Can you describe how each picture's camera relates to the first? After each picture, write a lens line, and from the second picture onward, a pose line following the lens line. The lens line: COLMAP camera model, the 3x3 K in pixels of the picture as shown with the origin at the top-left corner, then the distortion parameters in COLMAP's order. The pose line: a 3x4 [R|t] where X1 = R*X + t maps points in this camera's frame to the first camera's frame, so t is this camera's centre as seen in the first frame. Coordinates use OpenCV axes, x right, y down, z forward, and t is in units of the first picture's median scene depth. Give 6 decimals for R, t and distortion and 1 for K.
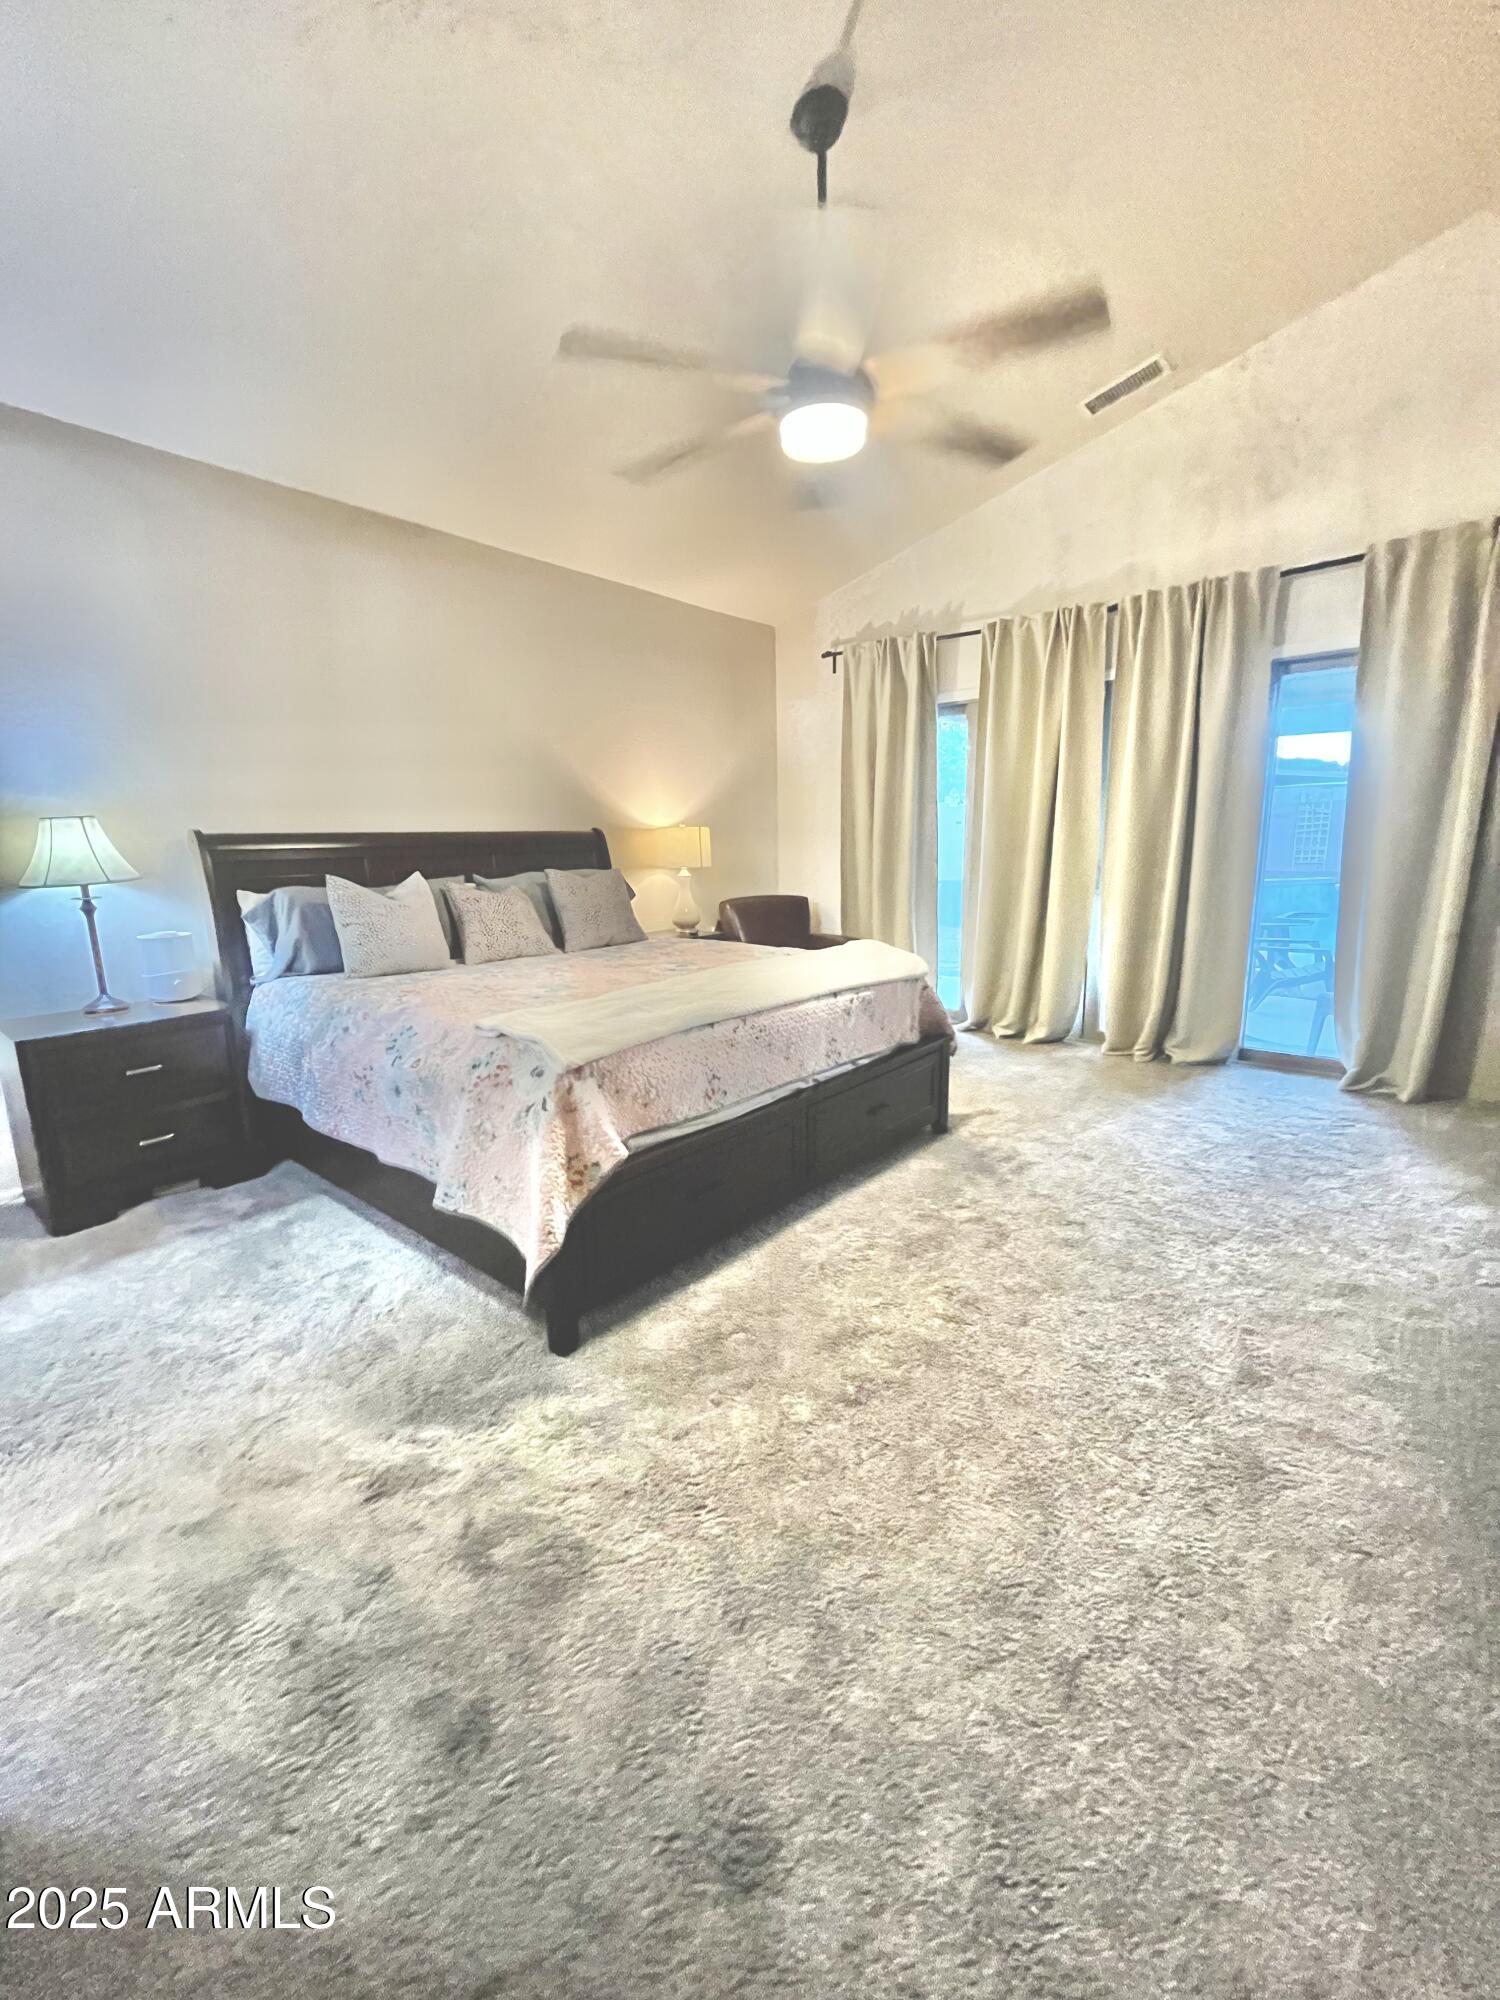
lens RADIAL K [[805.5, 0, 761.4], [0, 805.5, 987.4], [0, 0, 1]] dist [0.011003, -0.000163]
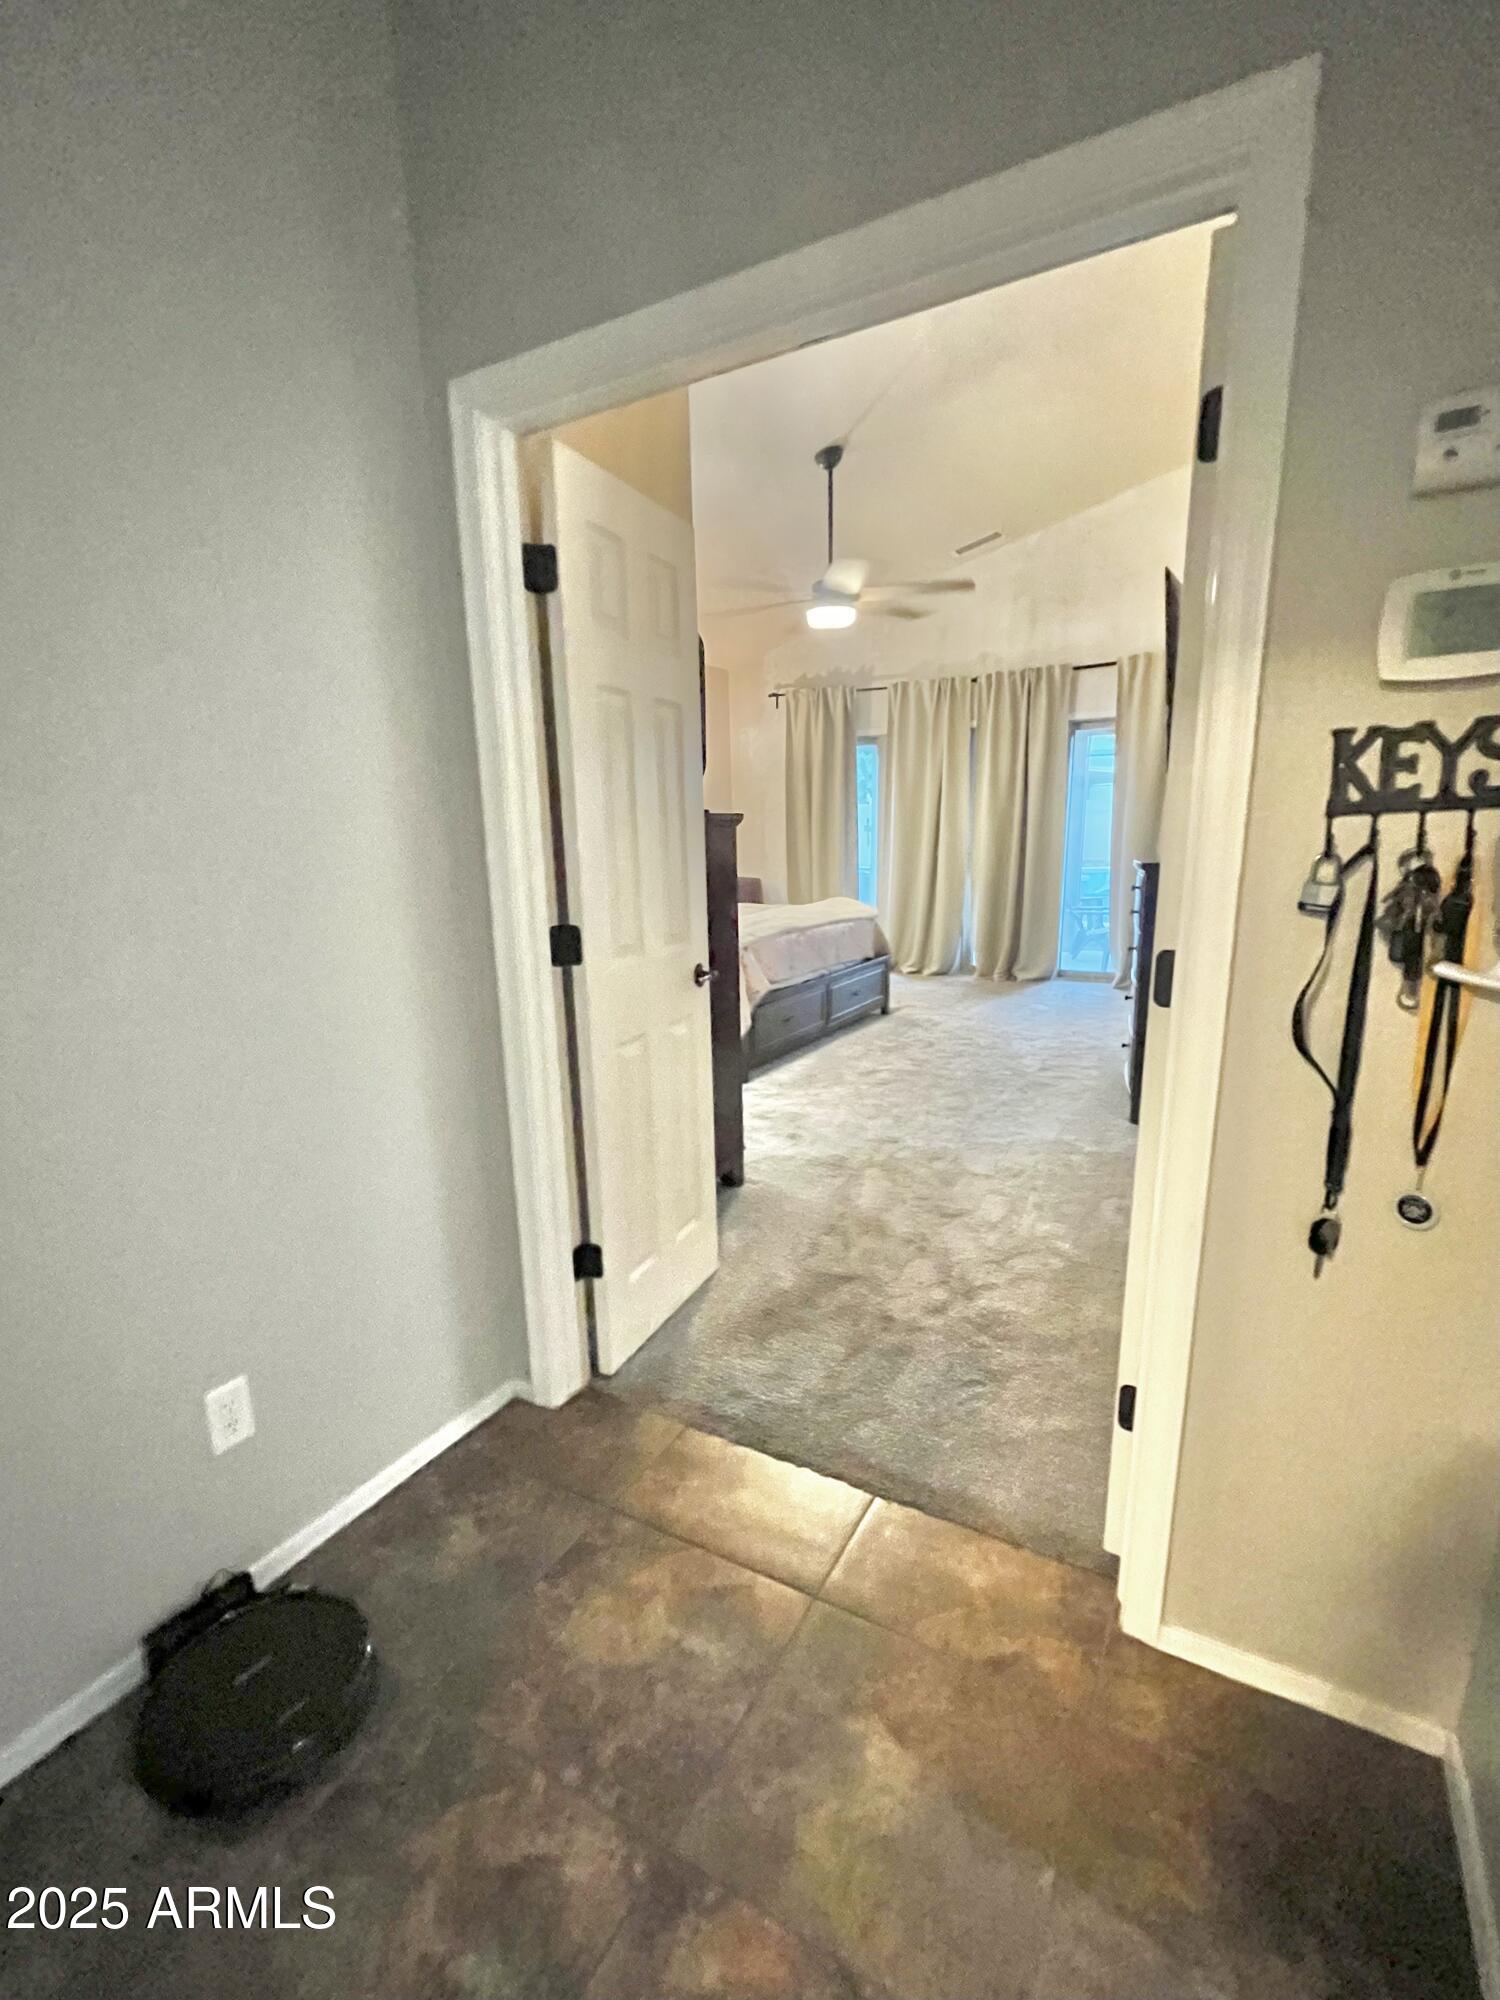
lens RADIAL K [[884.4, 0, 752.4], [0, 884.4, 1044.2], [0, 0, 1]] dist [-0.000215, -0.000079]
pose [[0.985189, -0.045141, 0.165421, -0.285572], [0.036386, 0.997791, 0.055583, 0.106702], [-0.167565, -0.048741, 0.984655, -0.606357]]
